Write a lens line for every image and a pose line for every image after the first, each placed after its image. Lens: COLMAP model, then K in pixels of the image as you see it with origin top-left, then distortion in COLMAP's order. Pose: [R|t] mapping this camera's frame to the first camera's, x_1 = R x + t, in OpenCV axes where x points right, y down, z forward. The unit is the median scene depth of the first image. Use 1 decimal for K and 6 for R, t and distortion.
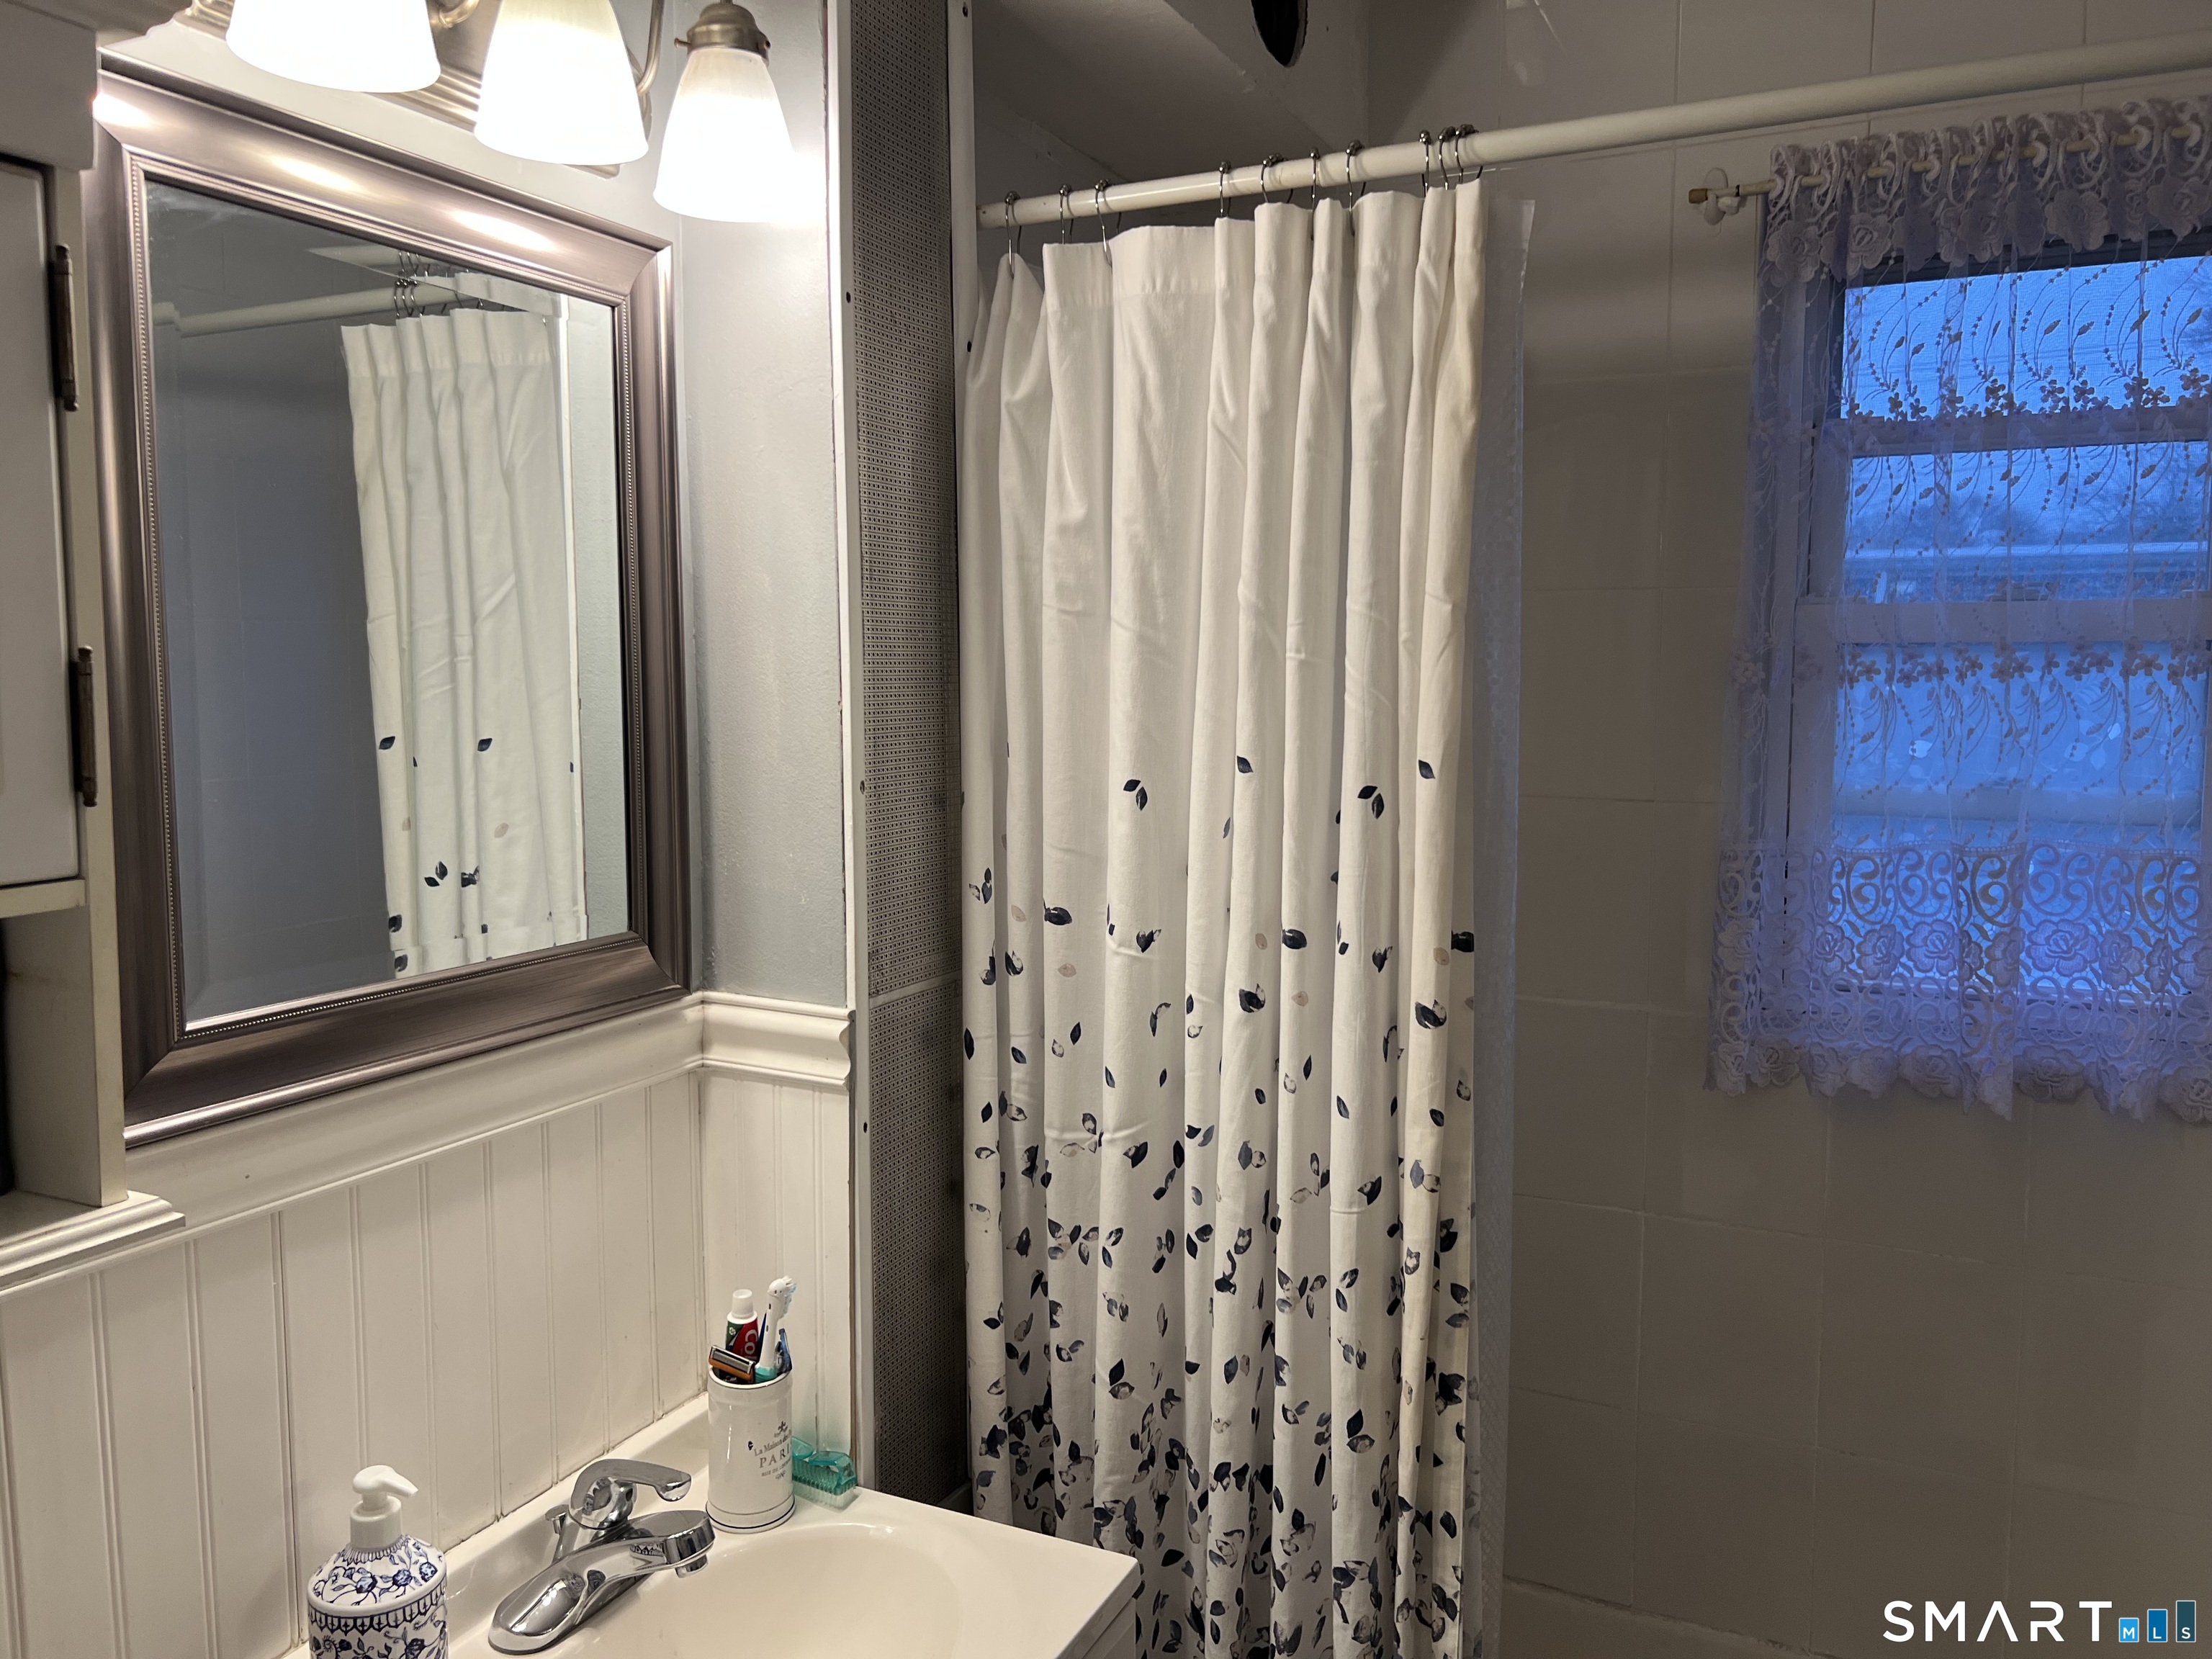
lens RADIAL K [[1681.1, 0, 1106.3], [0, 1681.1, 814.7], [0, 0, 1]] dist [0.057884, -0.072665]
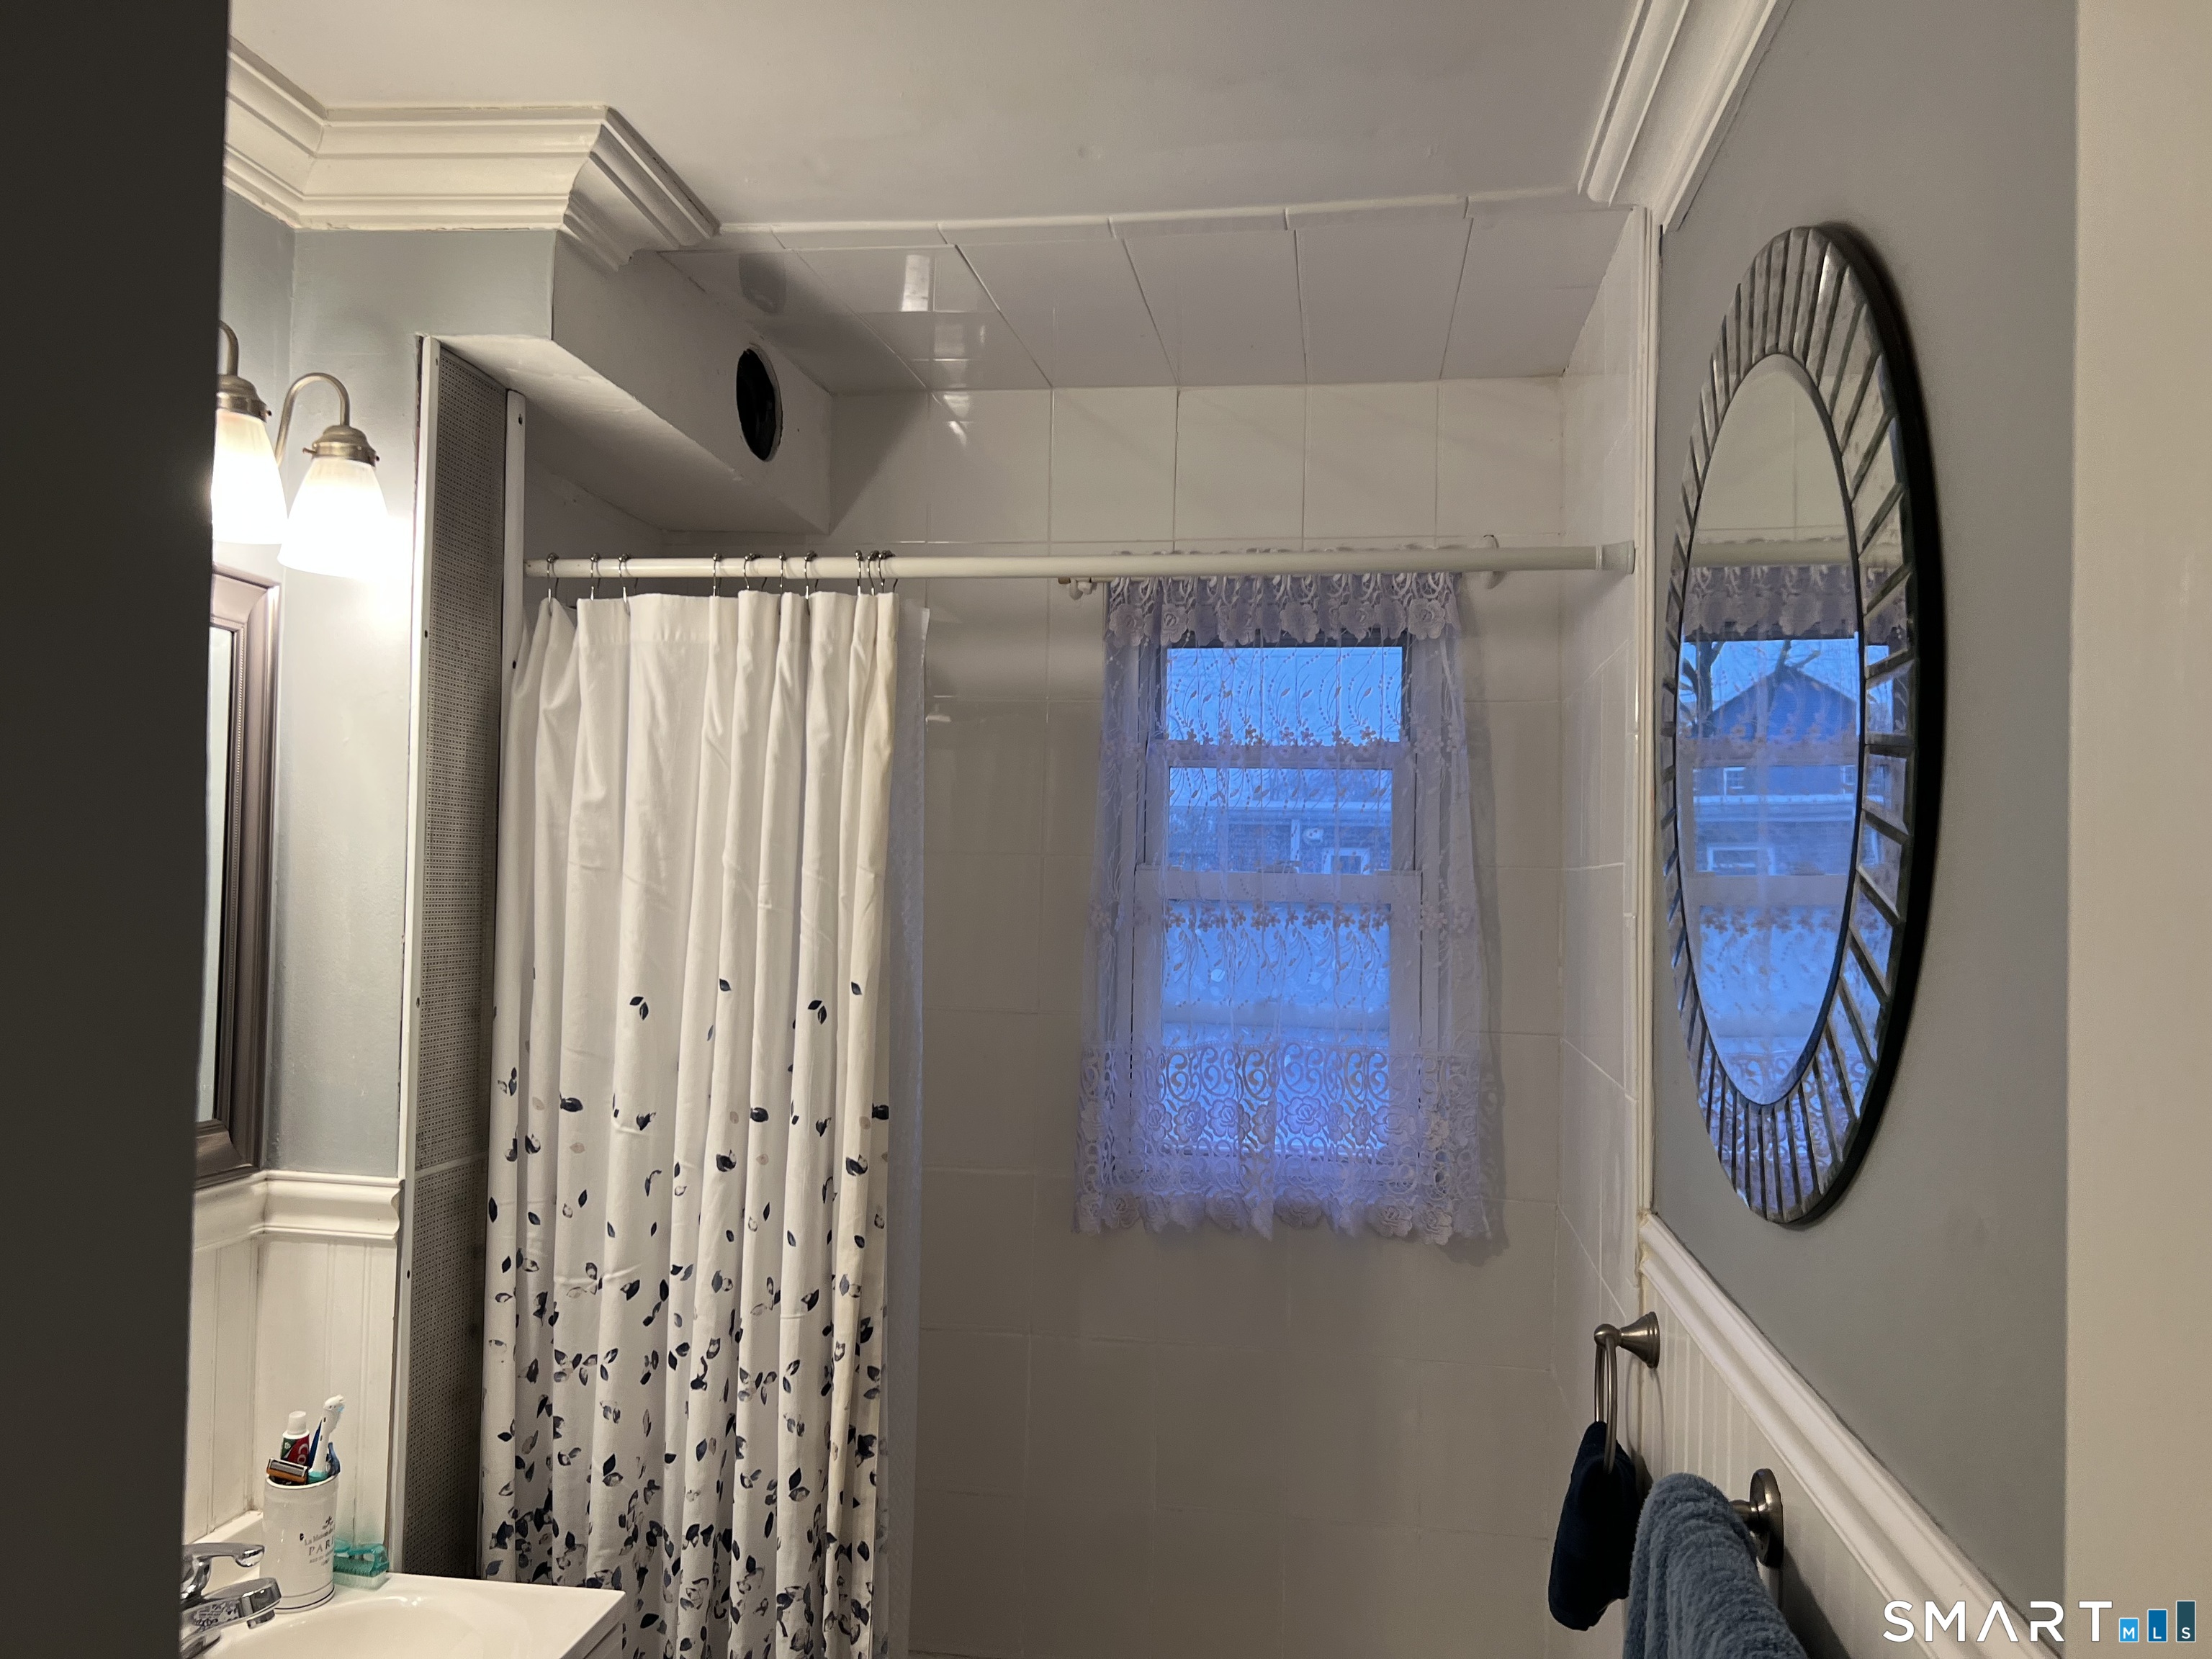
lens RADIAL K [[1681.1, 0, 1100.2], [0, 1681.1, 831.6], [0, 0, 1]] dist [0.057884, -0.072665]
pose [[0.955982, 0.029774, 0.291912, -0.027772], [0.005927, 0.992676, -0.120661, 0.012618], [-0.293367, 0.117080, 0.948804, -0.382620]]
